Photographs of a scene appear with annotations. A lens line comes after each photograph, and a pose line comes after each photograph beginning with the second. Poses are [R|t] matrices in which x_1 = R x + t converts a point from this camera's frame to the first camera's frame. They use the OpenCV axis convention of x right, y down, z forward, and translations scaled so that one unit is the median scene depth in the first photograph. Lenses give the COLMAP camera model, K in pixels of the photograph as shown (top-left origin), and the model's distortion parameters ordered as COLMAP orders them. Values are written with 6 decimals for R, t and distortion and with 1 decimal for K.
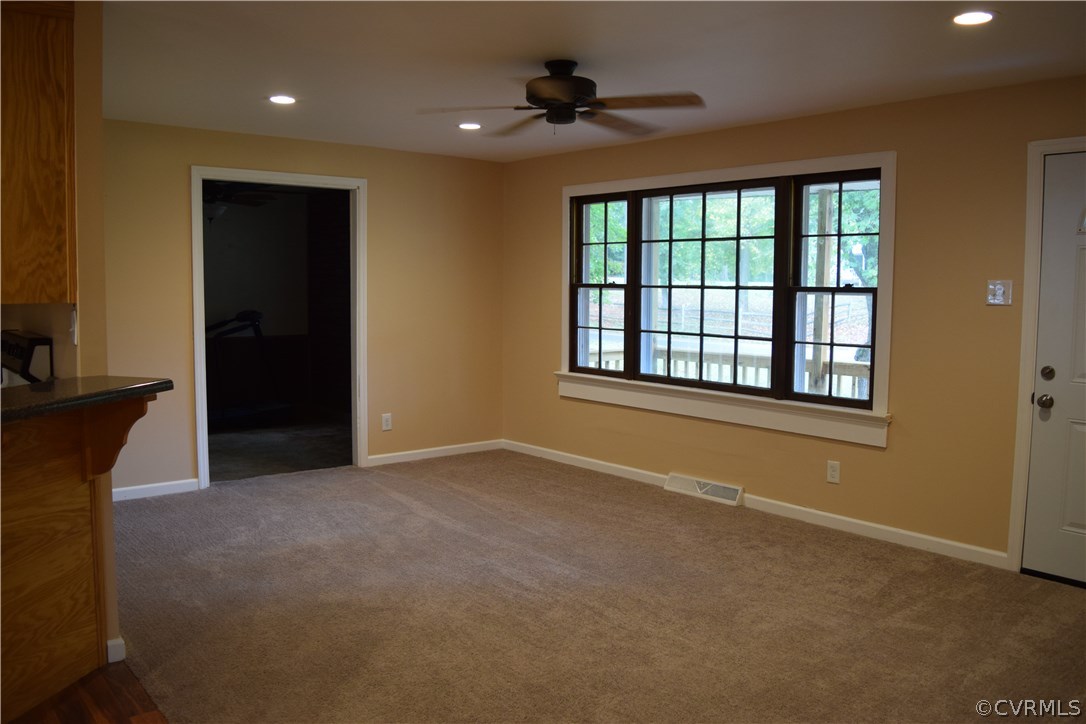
lens RADIAL K [[879.3, 0, 541.5], [0, 879.3, 359.4], [0, 0, 1]] dist [-0.070393, -0.001307]
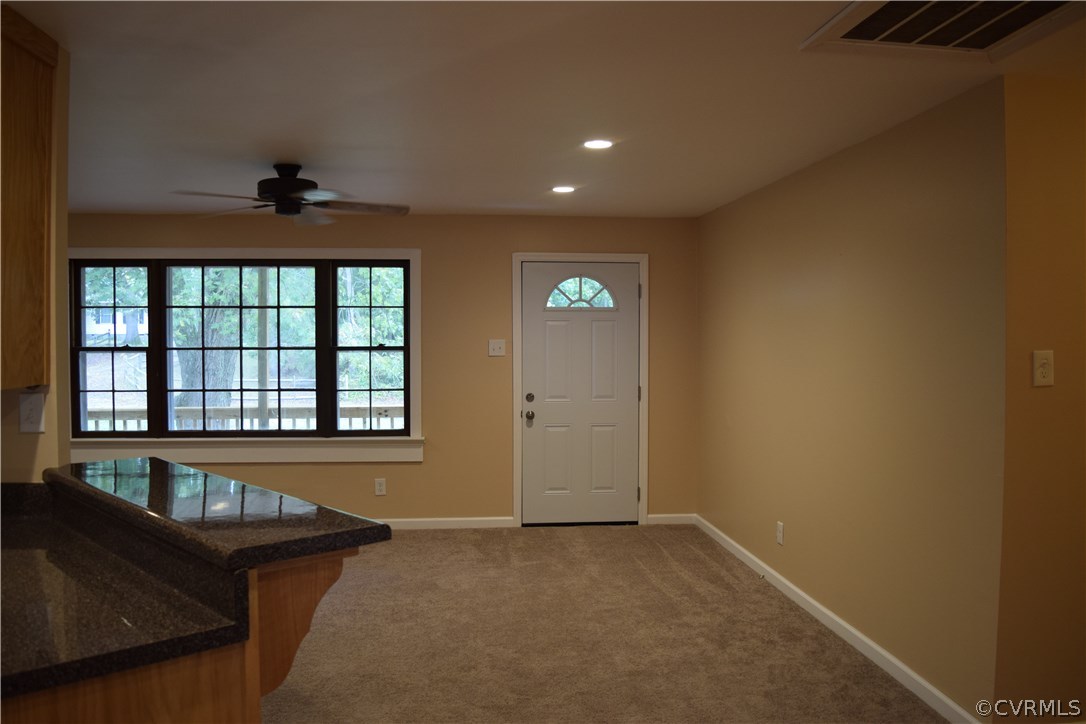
lens RADIAL K [[879.3, 0, 543.3], [0, 879.3, 359.4], [0, 0, 1]] dist [-0.070393, -0.001307]
pose [[0.553553, -0.031078, 0.832234, -0.724385], [0.078684, 0.996785, -0.015114, -0.026825], [-0.829089, 0.073850, 0.554219, 0.061369]]
